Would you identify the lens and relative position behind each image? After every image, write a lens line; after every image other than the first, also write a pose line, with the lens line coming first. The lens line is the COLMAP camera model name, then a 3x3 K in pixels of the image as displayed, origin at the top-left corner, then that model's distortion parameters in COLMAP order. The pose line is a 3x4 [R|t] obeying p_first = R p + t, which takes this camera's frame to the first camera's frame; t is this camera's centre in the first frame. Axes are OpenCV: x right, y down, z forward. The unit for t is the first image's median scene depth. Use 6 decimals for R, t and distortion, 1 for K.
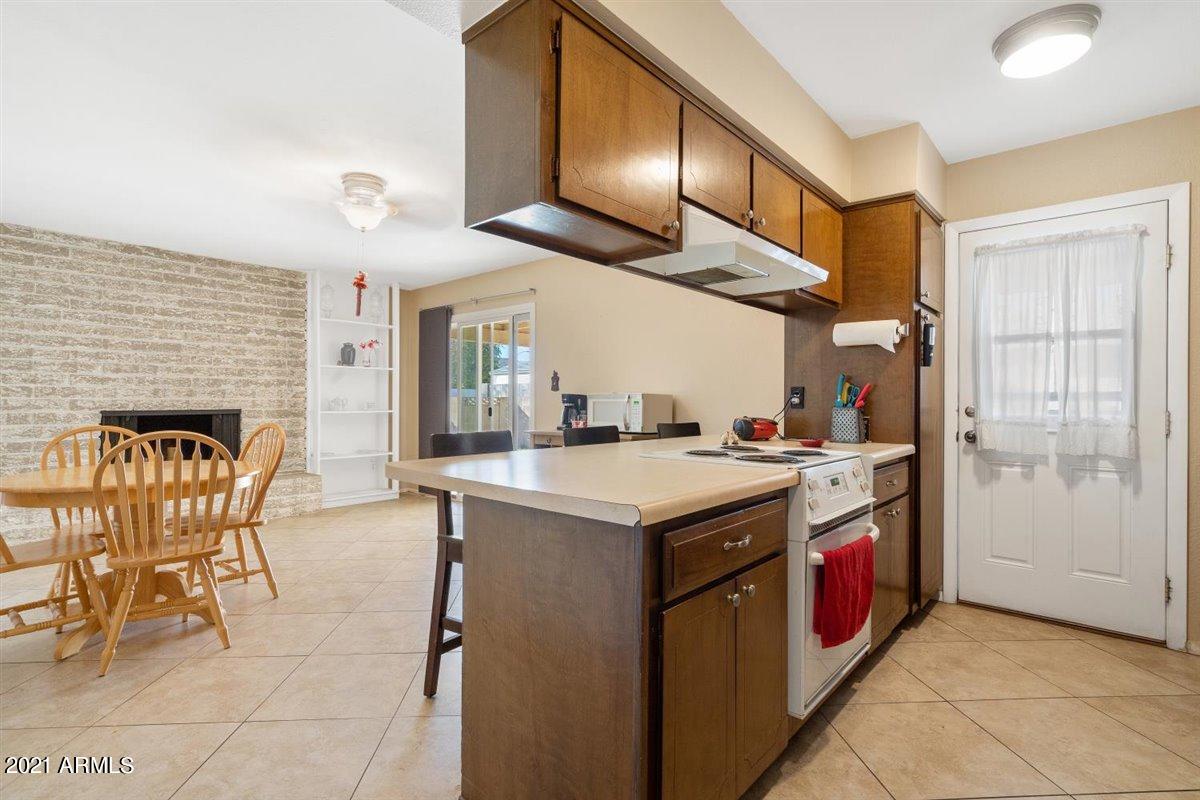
lens RADIAL K [[575.9, 0, 600.7], [0, 575.9, 398.7], [0, 0, 1]] dist [-0.001044, -0.001022]
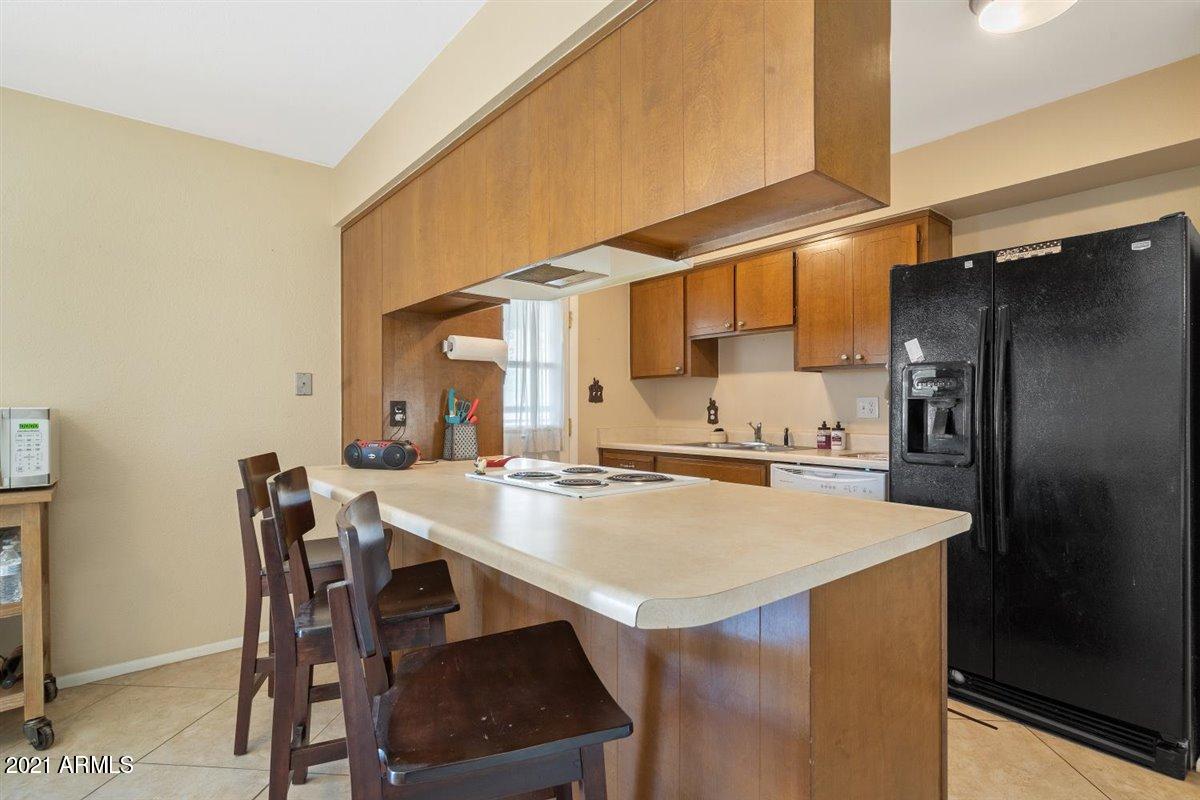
lens RADIAL K [[575.9, 0, 600.8], [0, 575.9, 406.0], [0, 0, 1]] dist [-0.001044, -0.001022]
pose [[0.156217, -0.004987, 0.987710, -0.283547], [0.001145, 0.999987, 0.004868, -0.010902], [-0.987722, 0.000371, 0.156220, 0.358926]]
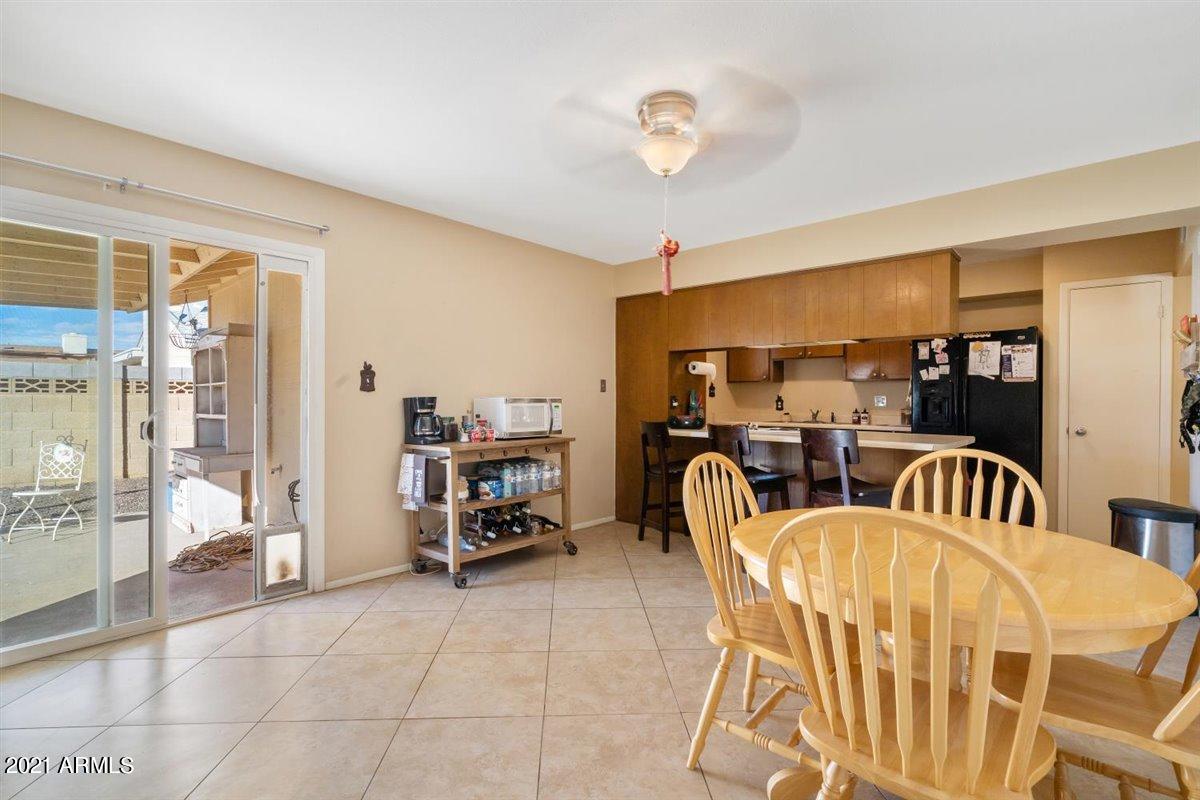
lens RADIAL K [[553.0, 0, 595.6], [0, 553.0, 401.7], [0, 0, 1]] dist [-0.004612, 0.000916]
pose [[0.015414, -0.008107, 0.999848, -0.767756], [-0.007480, 0.999938, 0.008223, -0.009441], [-0.999853, -0.007605, 0.015352, 0.747336]]
